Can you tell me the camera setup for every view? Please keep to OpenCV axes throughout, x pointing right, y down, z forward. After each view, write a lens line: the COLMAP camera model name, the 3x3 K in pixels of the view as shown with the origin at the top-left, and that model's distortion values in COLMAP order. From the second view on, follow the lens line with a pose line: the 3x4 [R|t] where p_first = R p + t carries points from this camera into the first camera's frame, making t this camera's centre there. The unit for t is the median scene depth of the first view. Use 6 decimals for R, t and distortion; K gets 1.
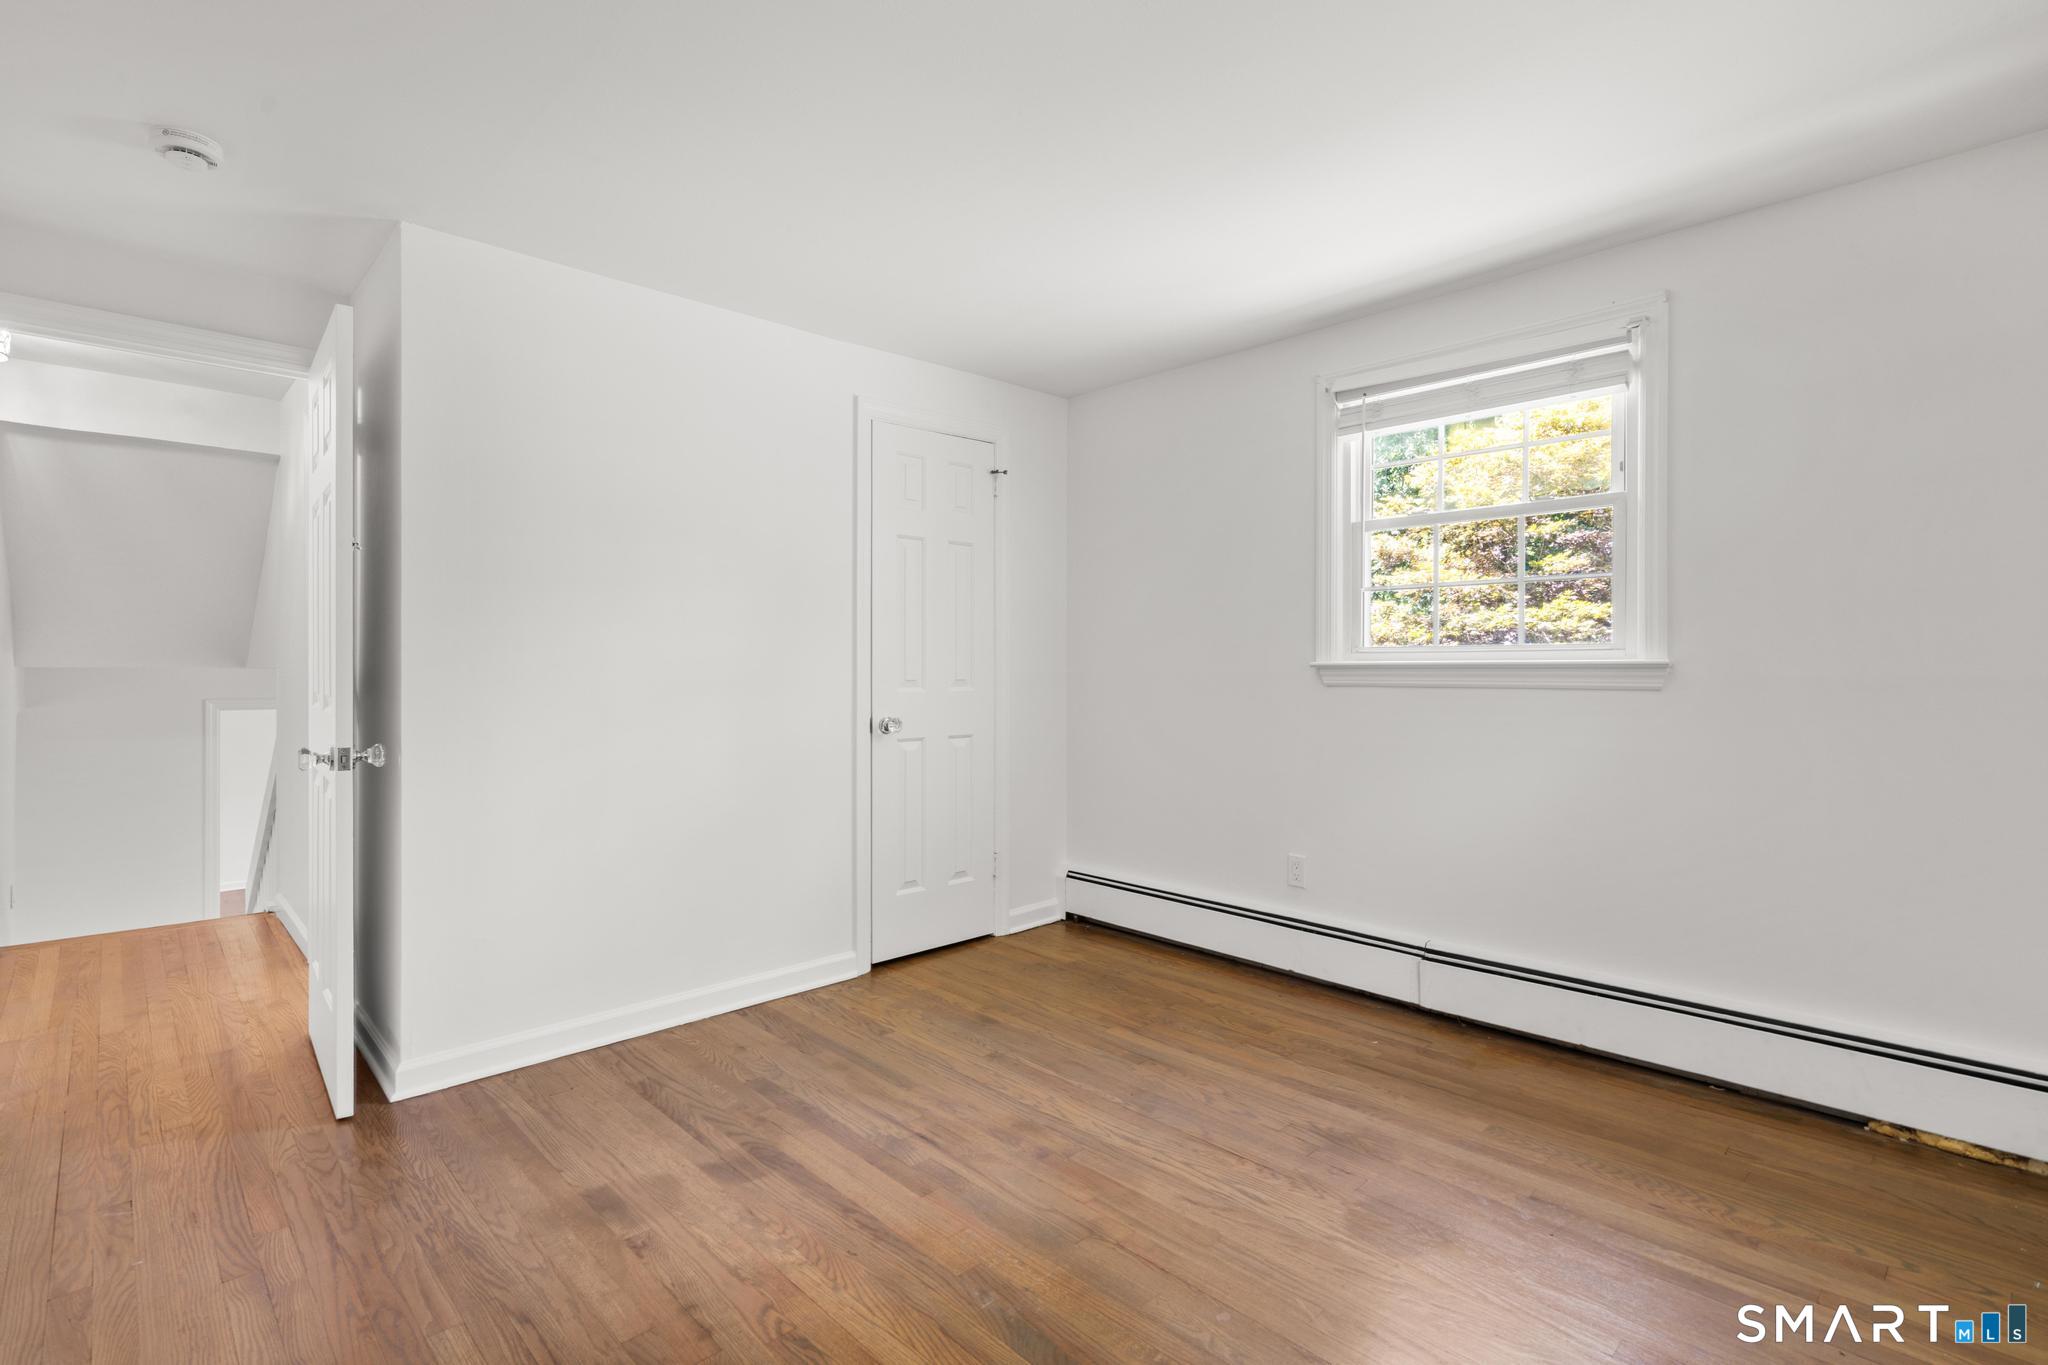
lens RADIAL K [[965.4, 0, 1027.8], [0, 965.4, 670.4], [0, 0, 1]] dist [-0.001111, 0.002502]
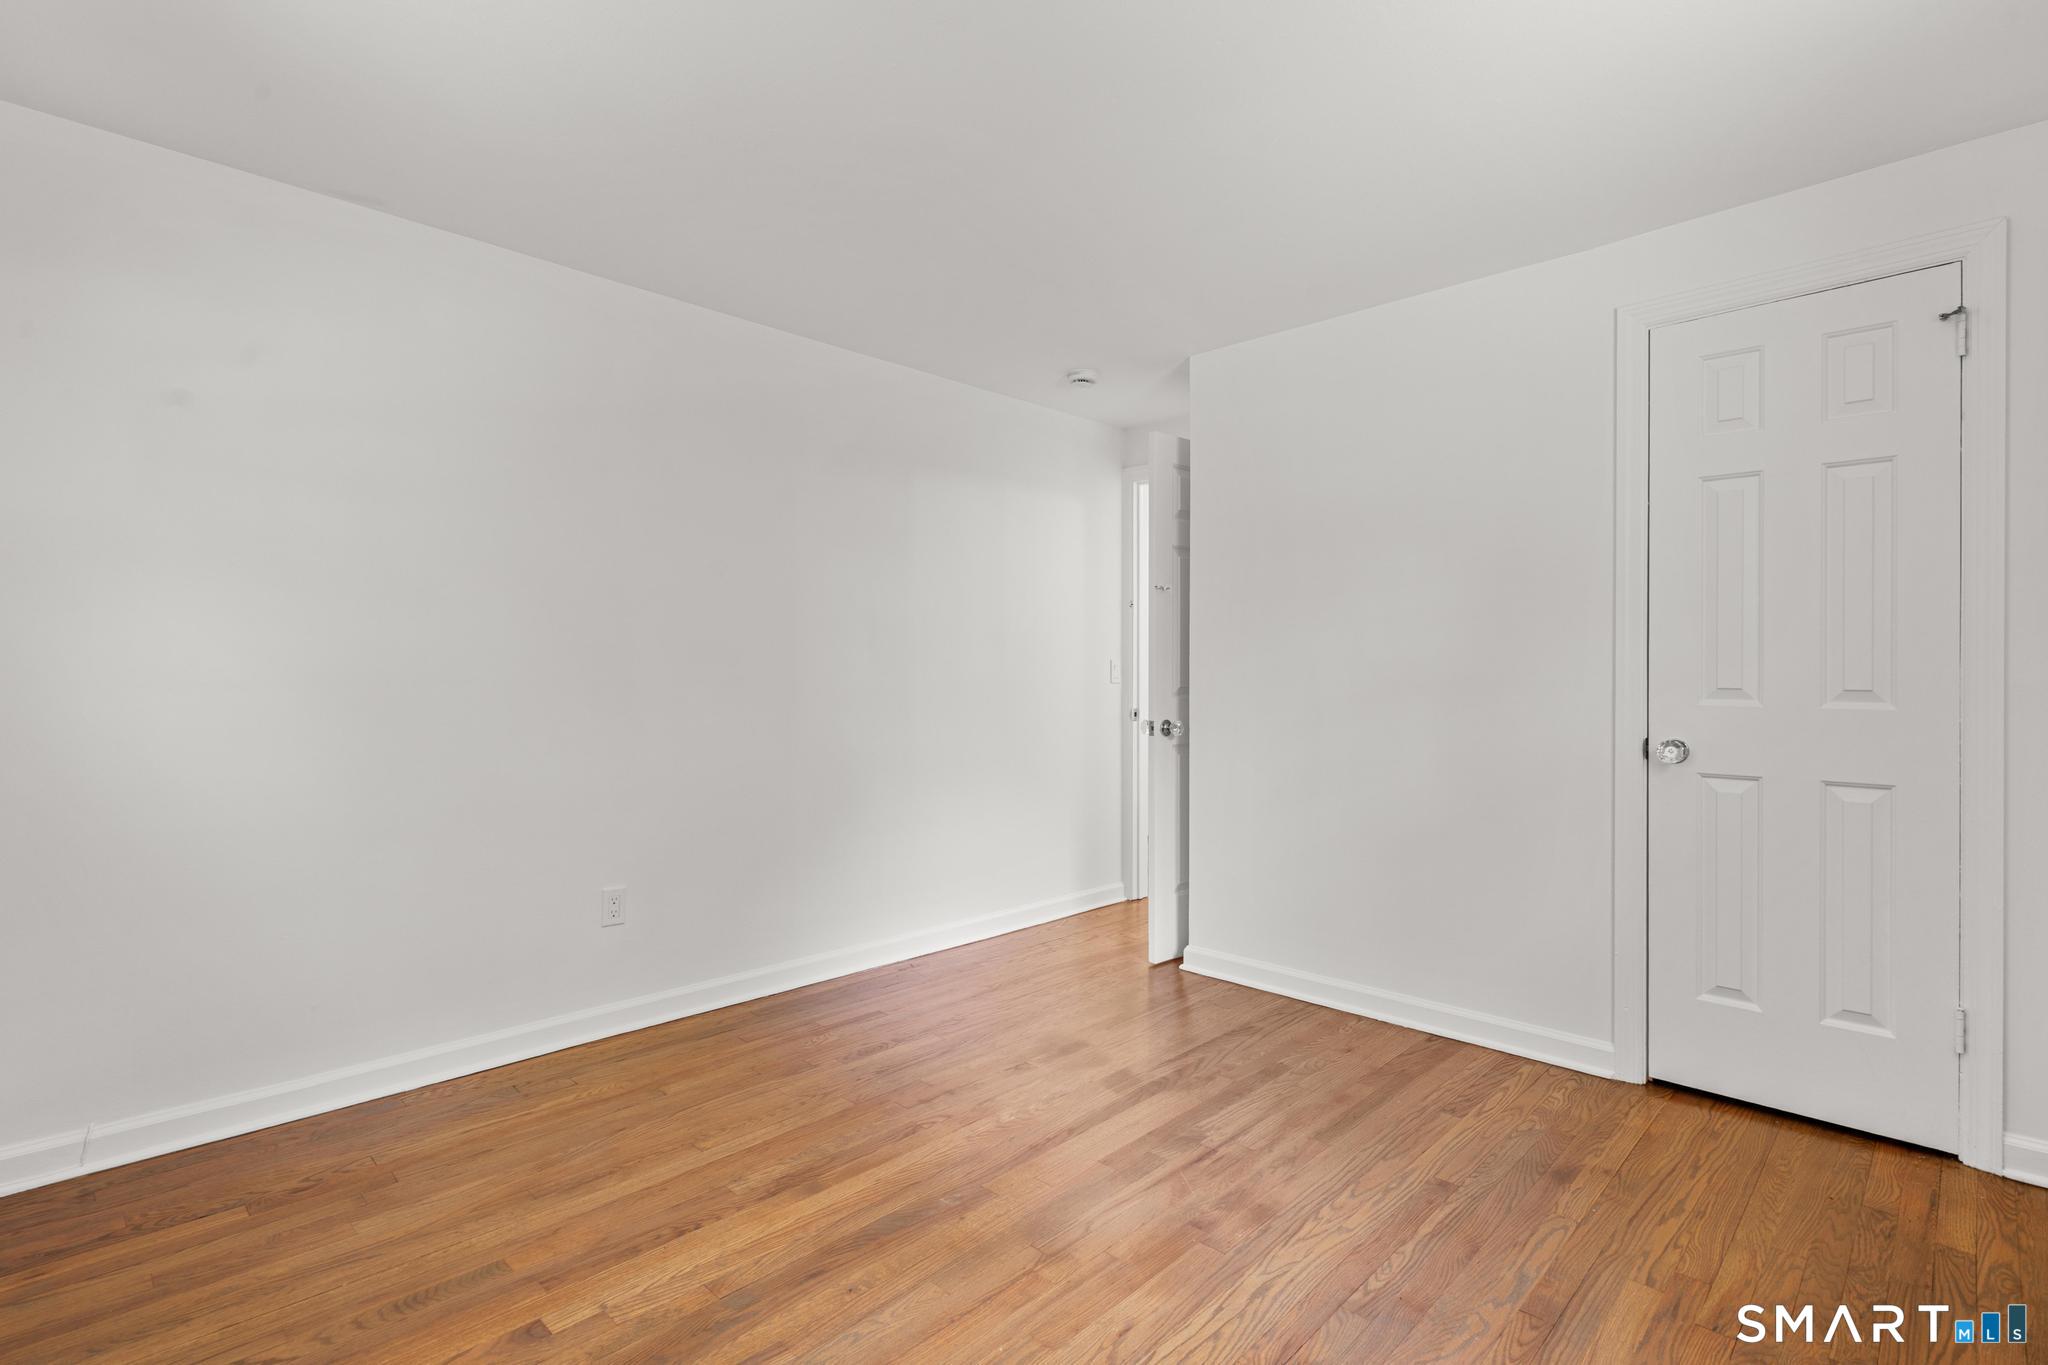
lens RADIAL K [[965.4, 0, 1023.5], [0, 965.4, 673.2], [0, 0, 1]] dist [-0.001111, 0.002502]
pose [[0.034798, 0.005134, -0.999381, 0.727542], [-0.004442, 0.999978, 0.004982, -0.002428], [0.999385, 0.004266, 0.034820, 0.664864]]
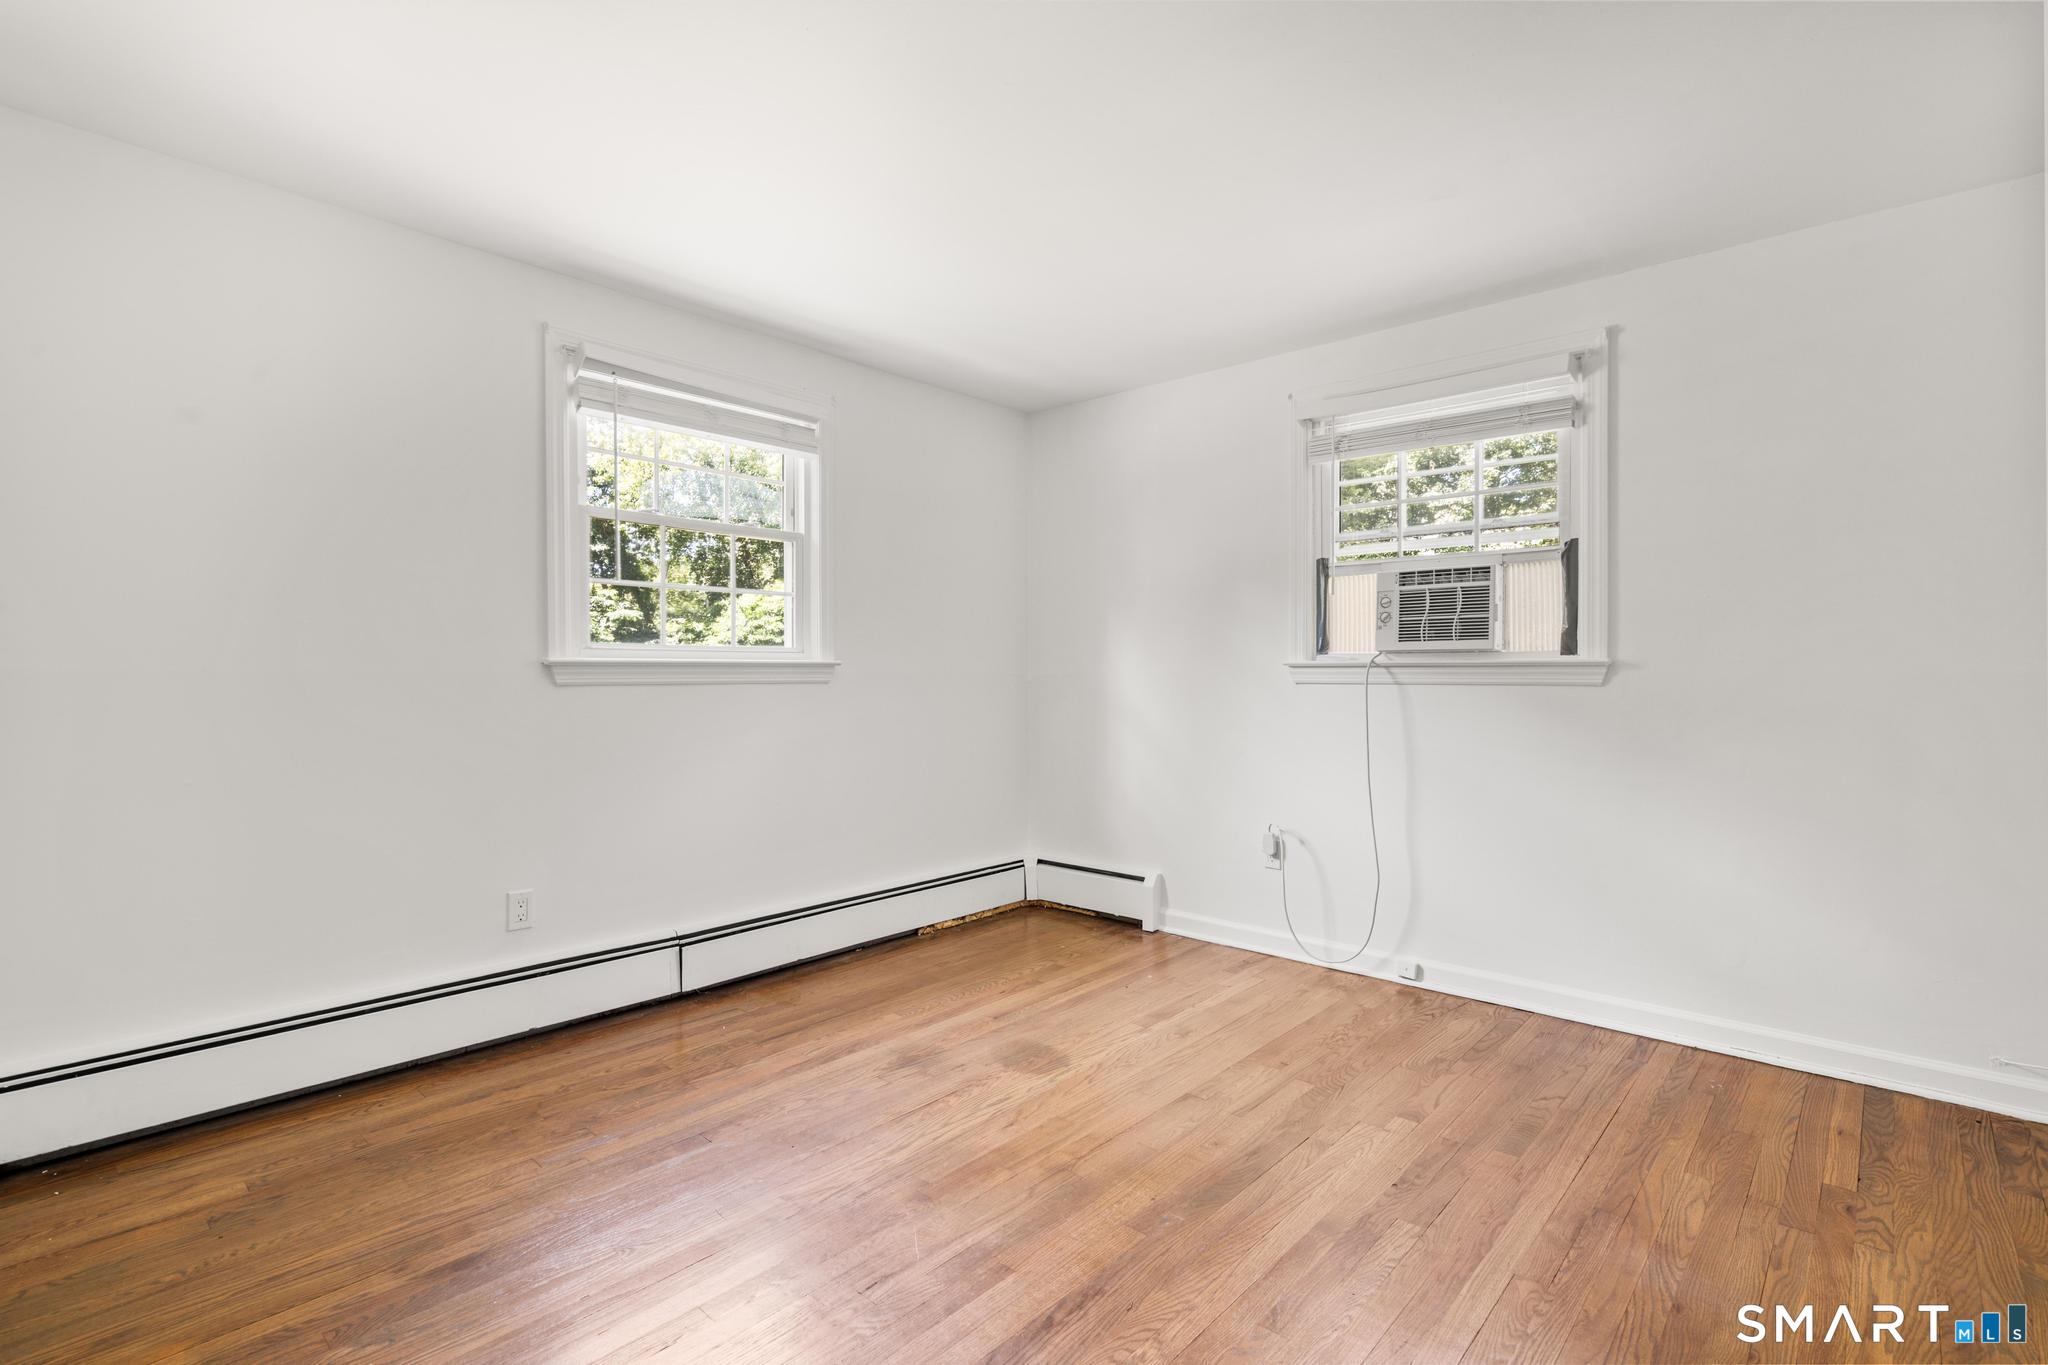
lens RADIAL K [[965.4, 0, 1031.5], [0, 965.4, 681.4], [0, 0, 1]] dist [-0.001111, 0.002502]
pose [[-0.077408, -0.009671, 0.996953, -0.736608], [0.000657, 0.999952, 0.009751, 0.004573], [-0.996999, 0.001409, -0.077398, 0.797114]]
